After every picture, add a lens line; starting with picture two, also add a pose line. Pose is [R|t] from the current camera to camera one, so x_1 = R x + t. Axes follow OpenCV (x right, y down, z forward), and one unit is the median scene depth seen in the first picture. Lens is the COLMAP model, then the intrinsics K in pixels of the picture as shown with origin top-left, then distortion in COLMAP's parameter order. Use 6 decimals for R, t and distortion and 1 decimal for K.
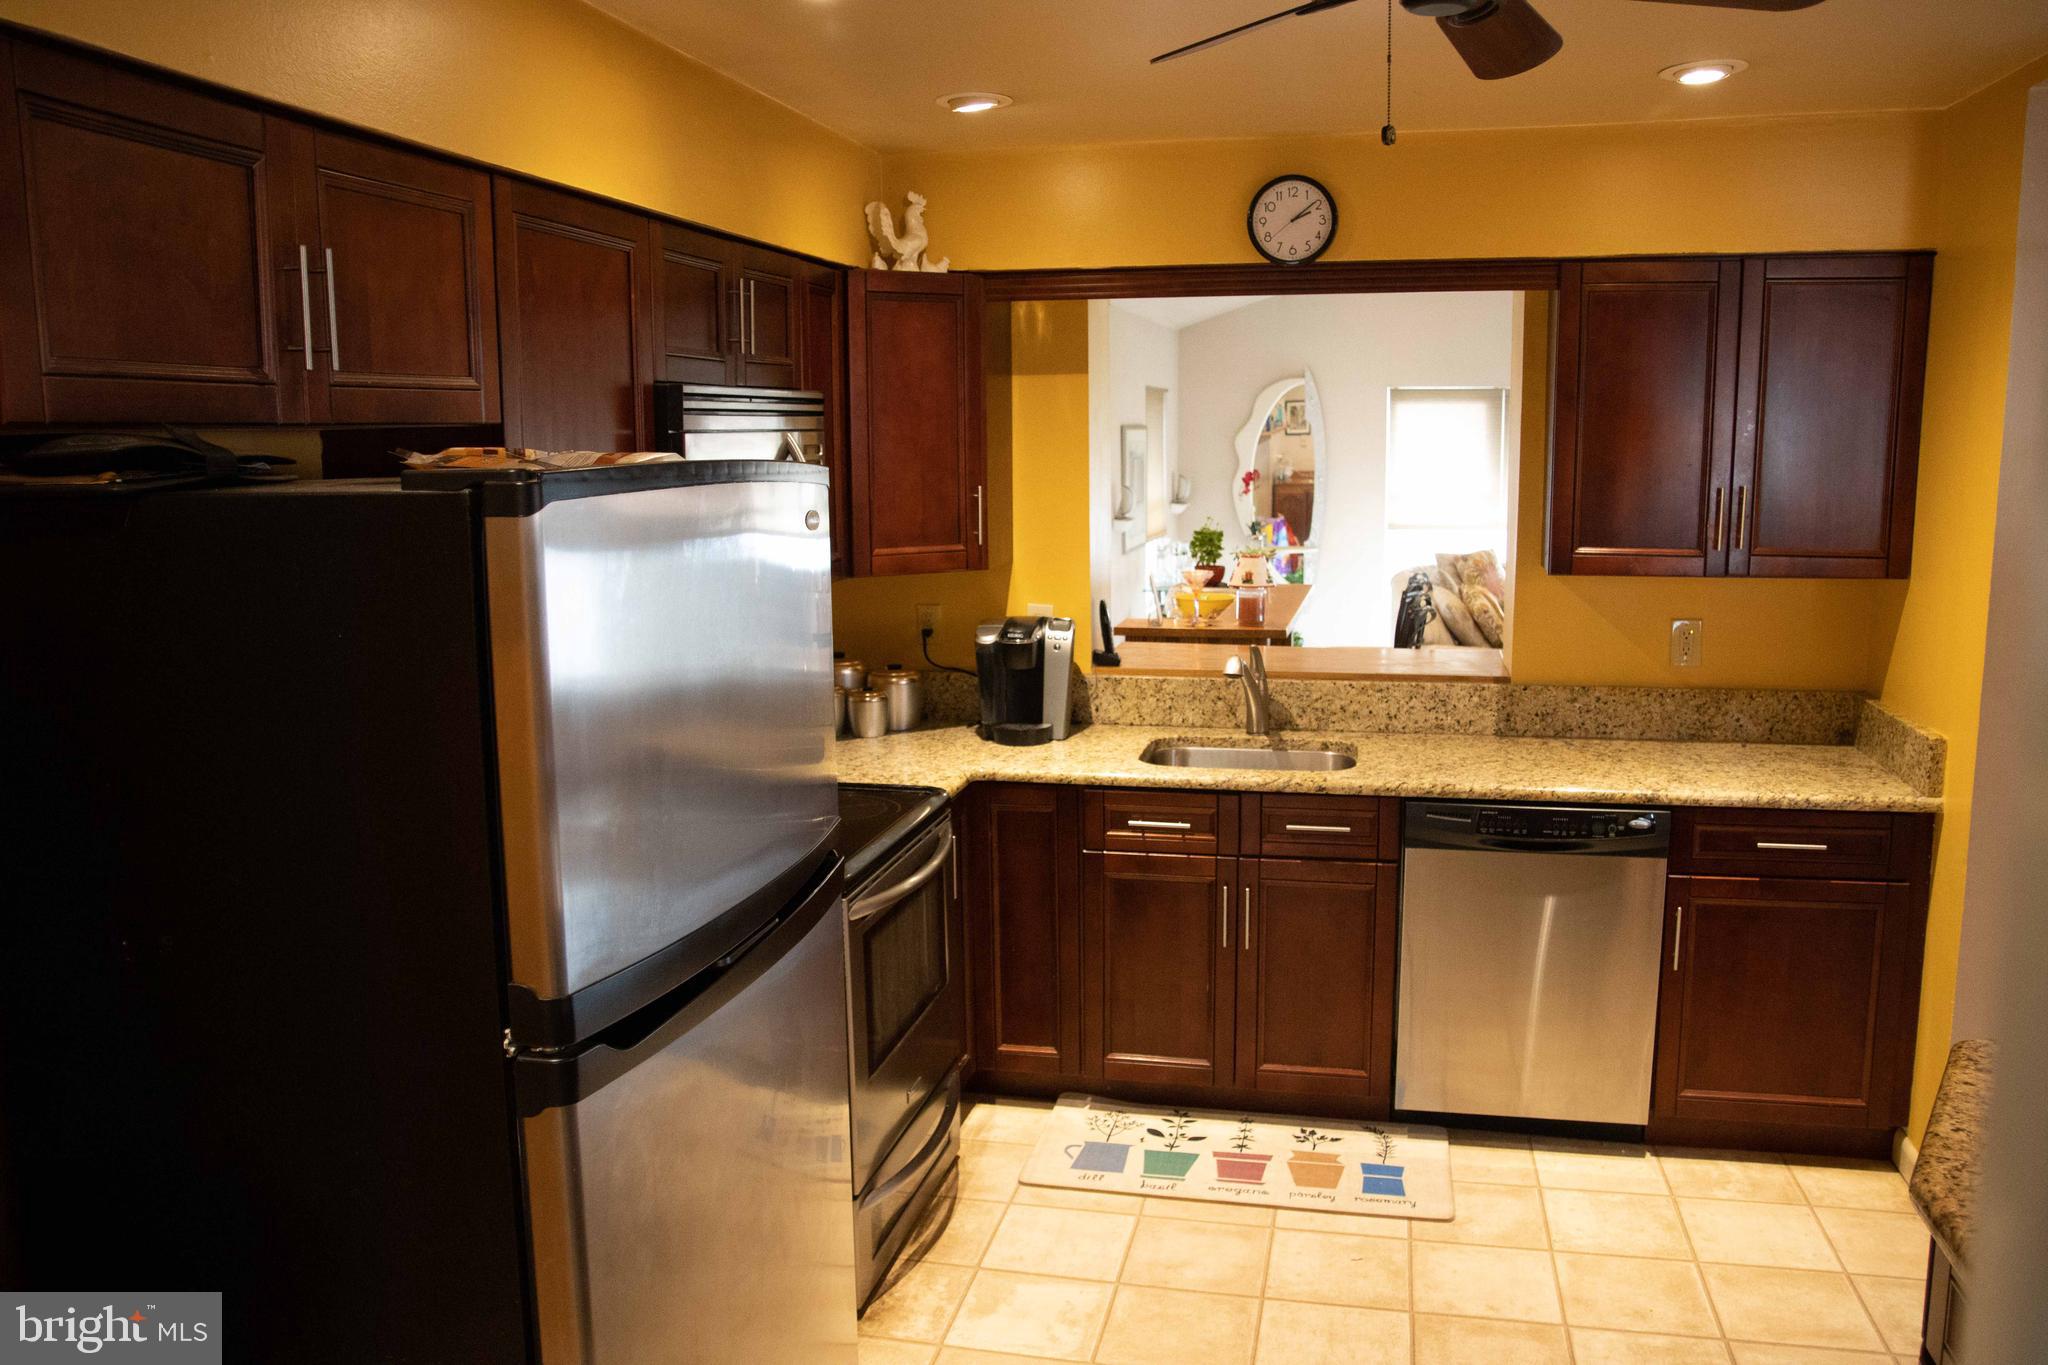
lens RADIAL K [[1601.8, 0, 1024.0], [0, 1601.8, 682.5], [0, 0, 1]] dist [-0.132173, 0.114101]
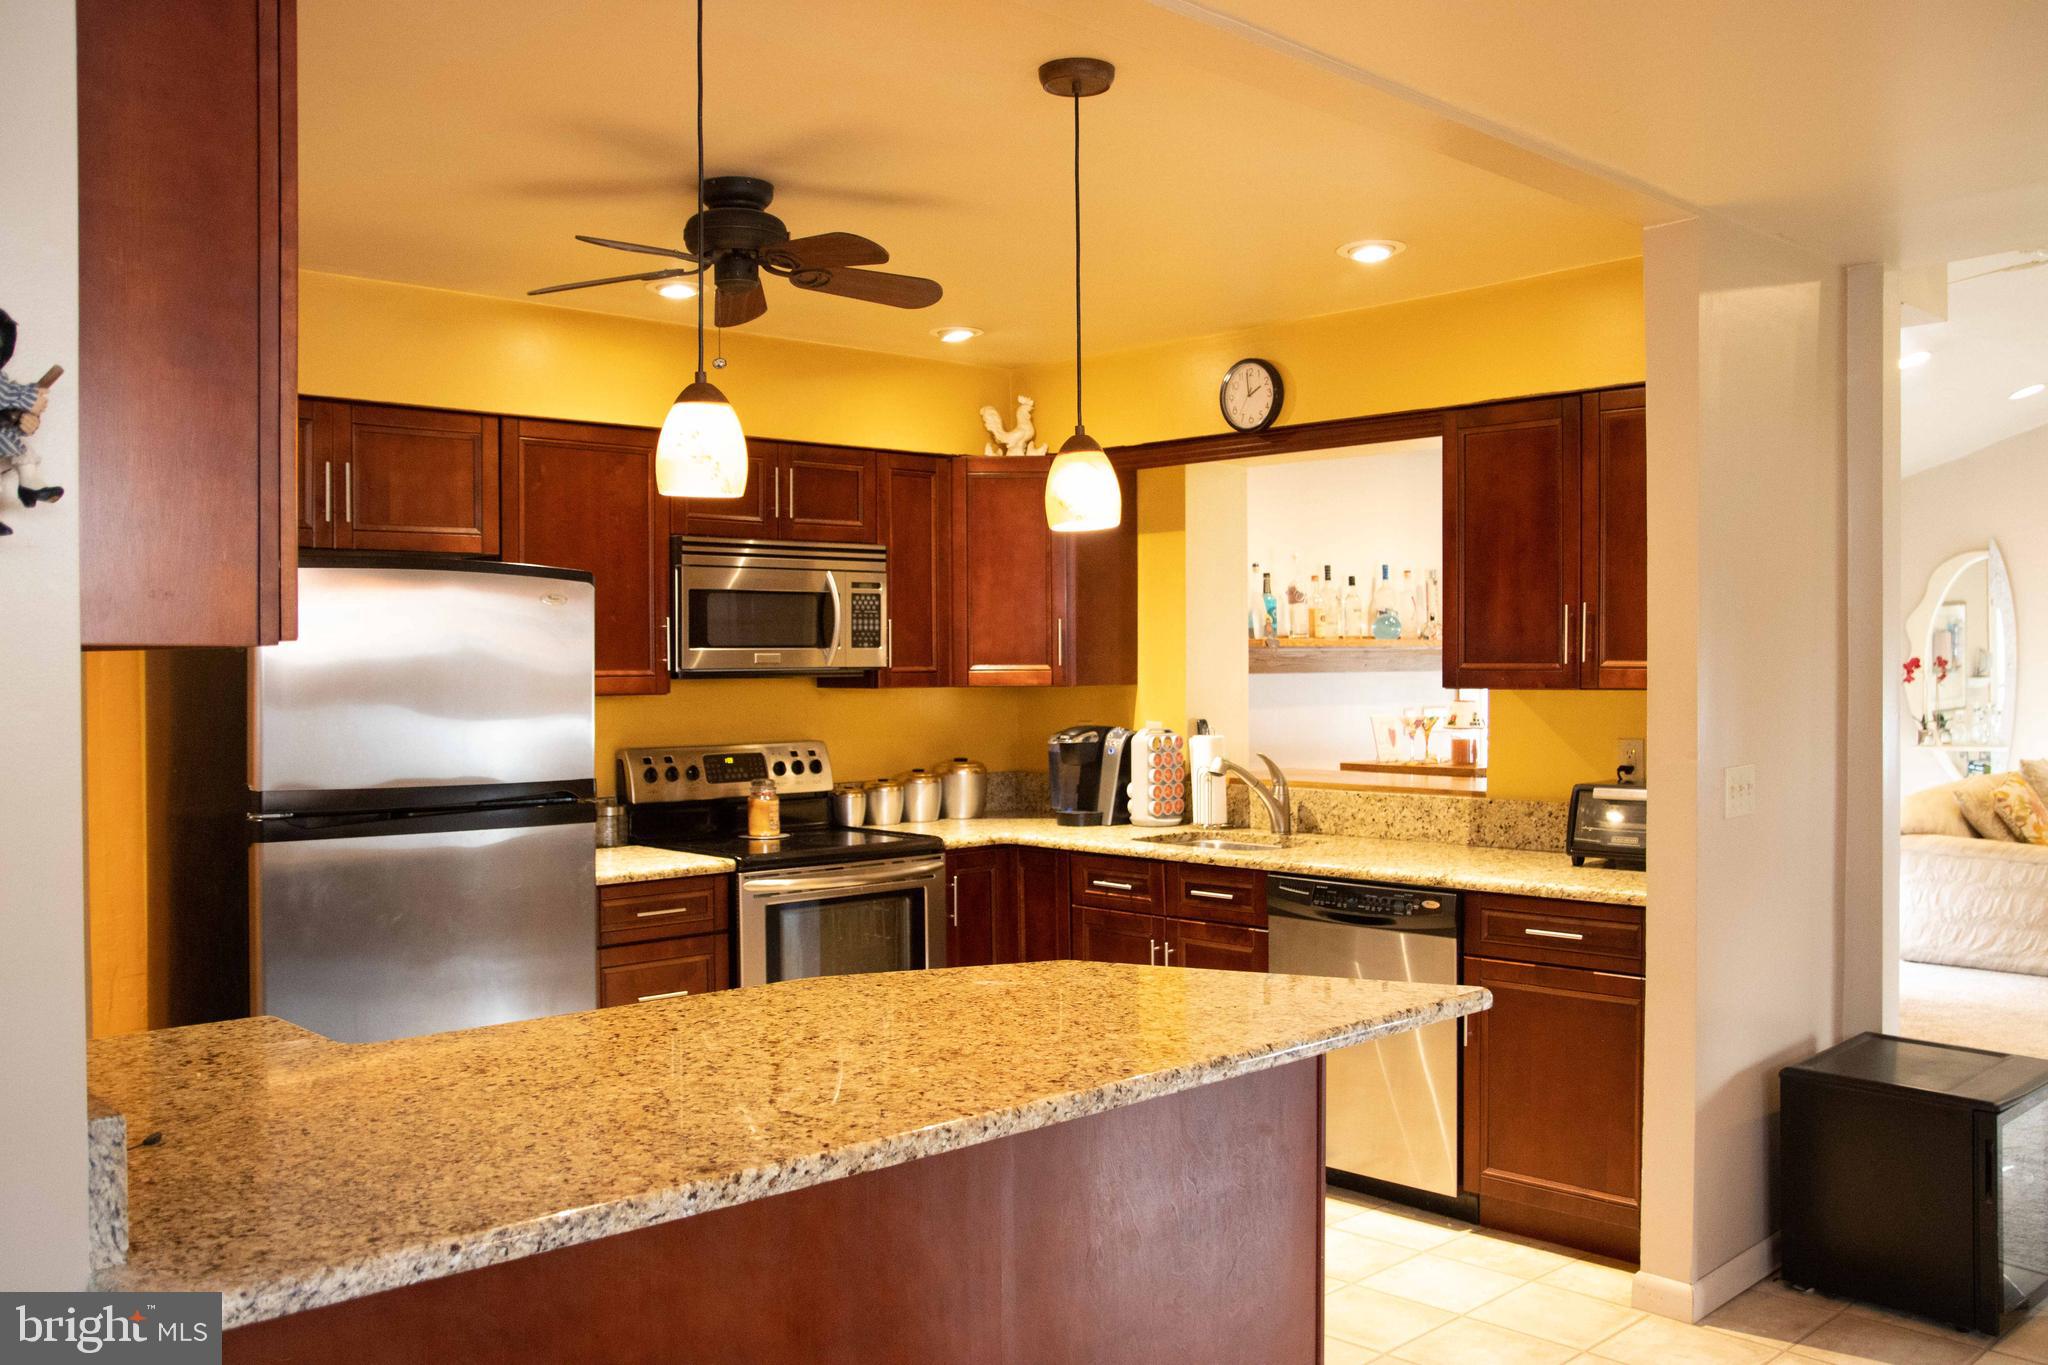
lens RADIAL K [[1750.4, 0, 1024.0], [0, 1750.4, 682.5], [0, 0, 1]] dist [-0.069101, 0.011431]
pose [[0.831085, 0.011574, -0.556025, 0.766589], [-0.087385, 0.990082, -0.110006, 0.087682], [0.549237, 0.140012, 0.823854, -0.165601]]
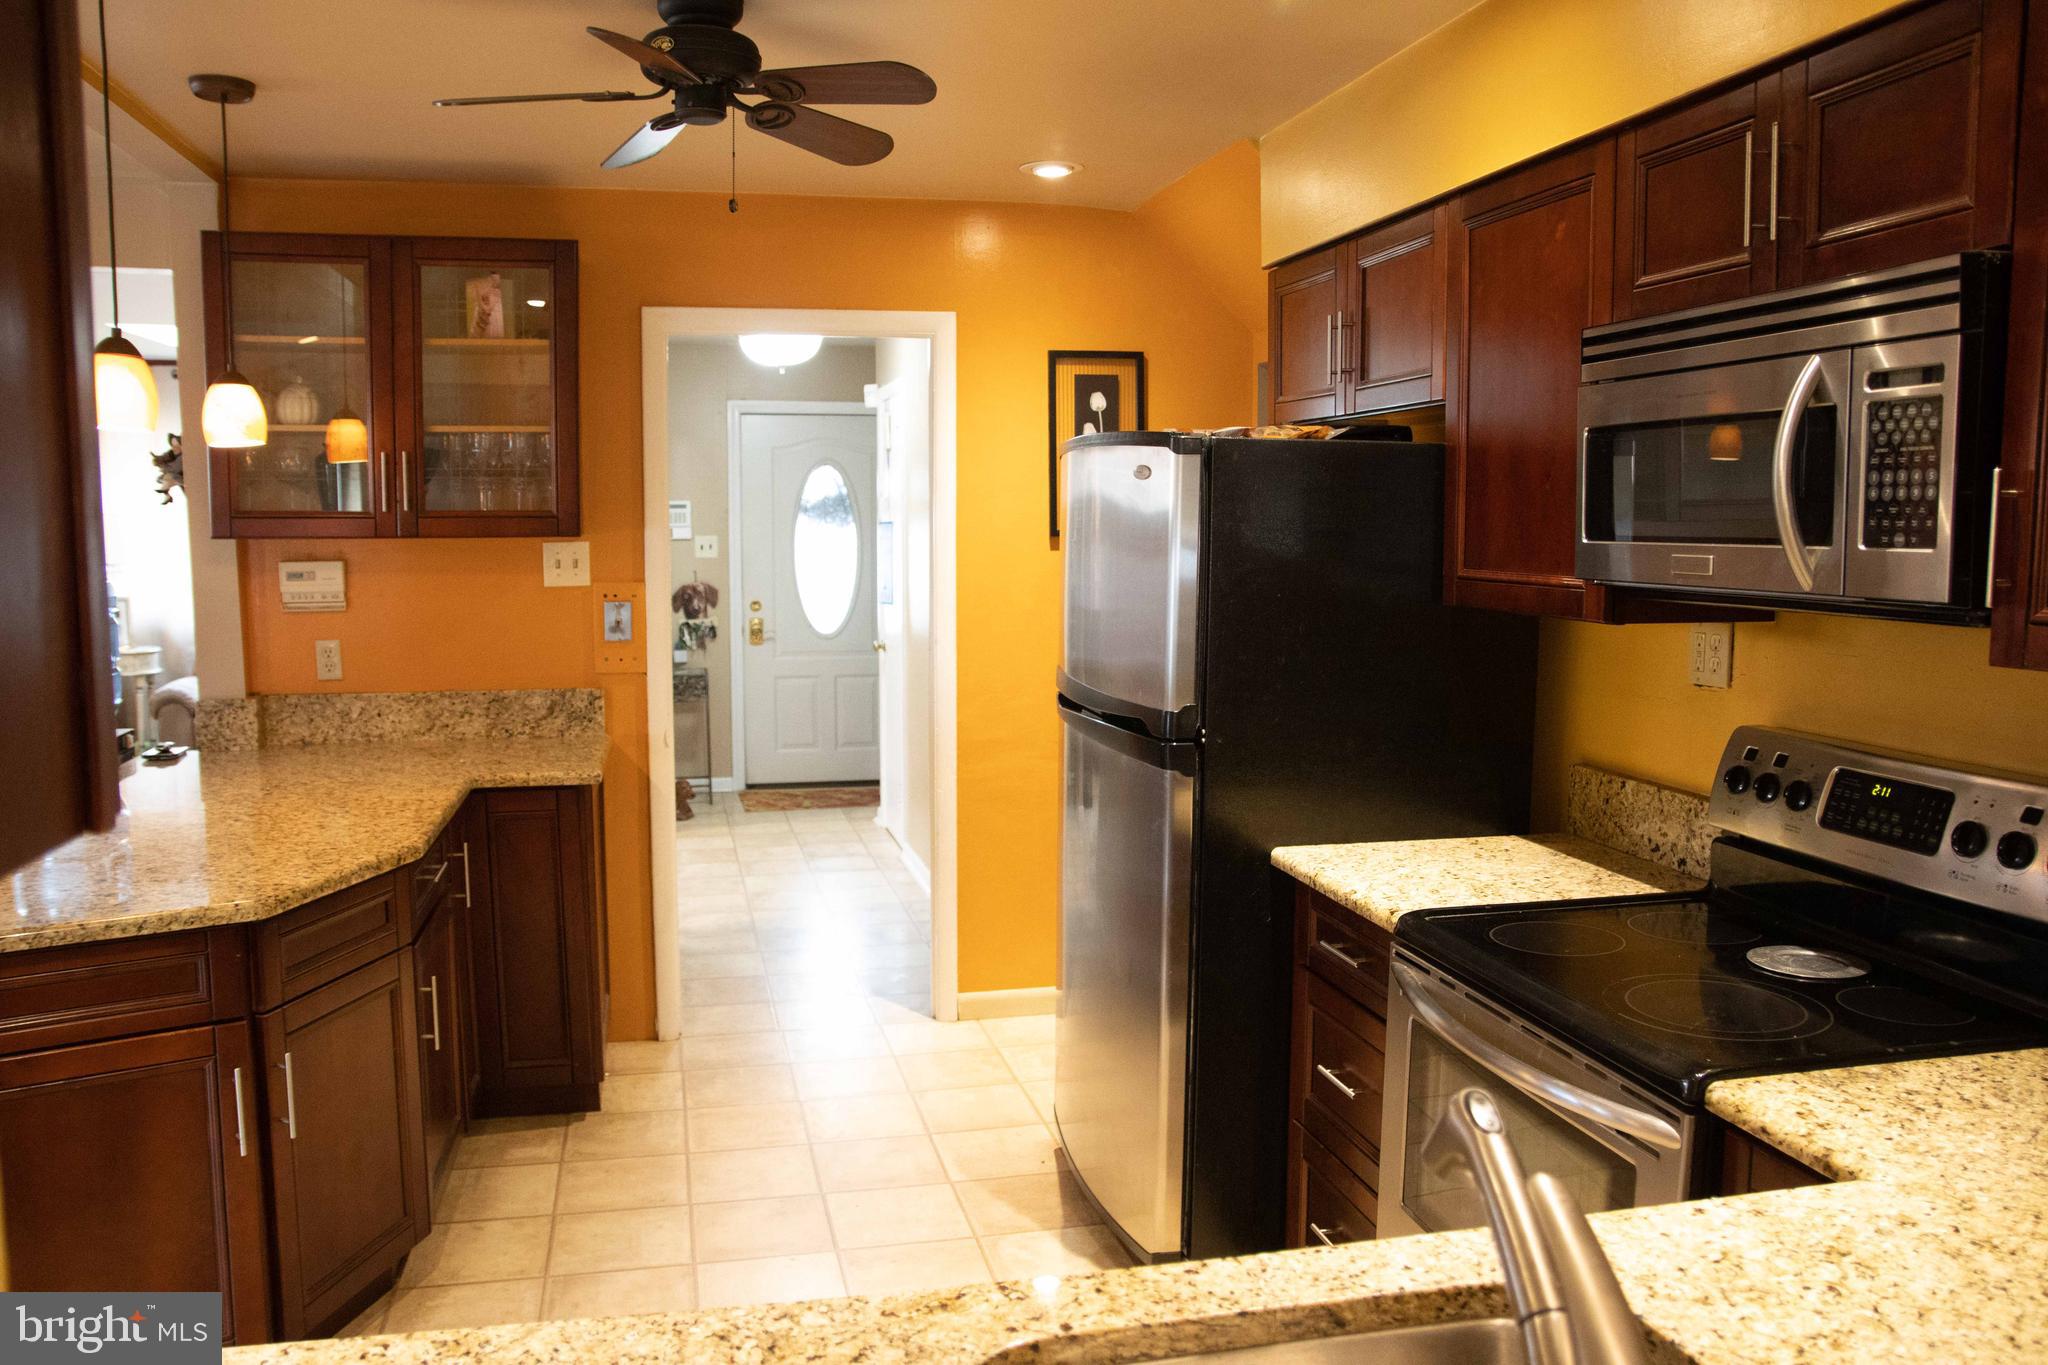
lens RADIAL K [[1618.1, 0, 1024.0], [0, 1618.1, 682.5], [0, 0, 1]] dist [-0.000390, -0.001383]
pose [[-0.902201, 0.054132, -0.427906, 0.322626], [-0.058041, 0.967833, 0.244809, -0.146572], [0.427394, 0.245703, -0.870037, 1.231139]]
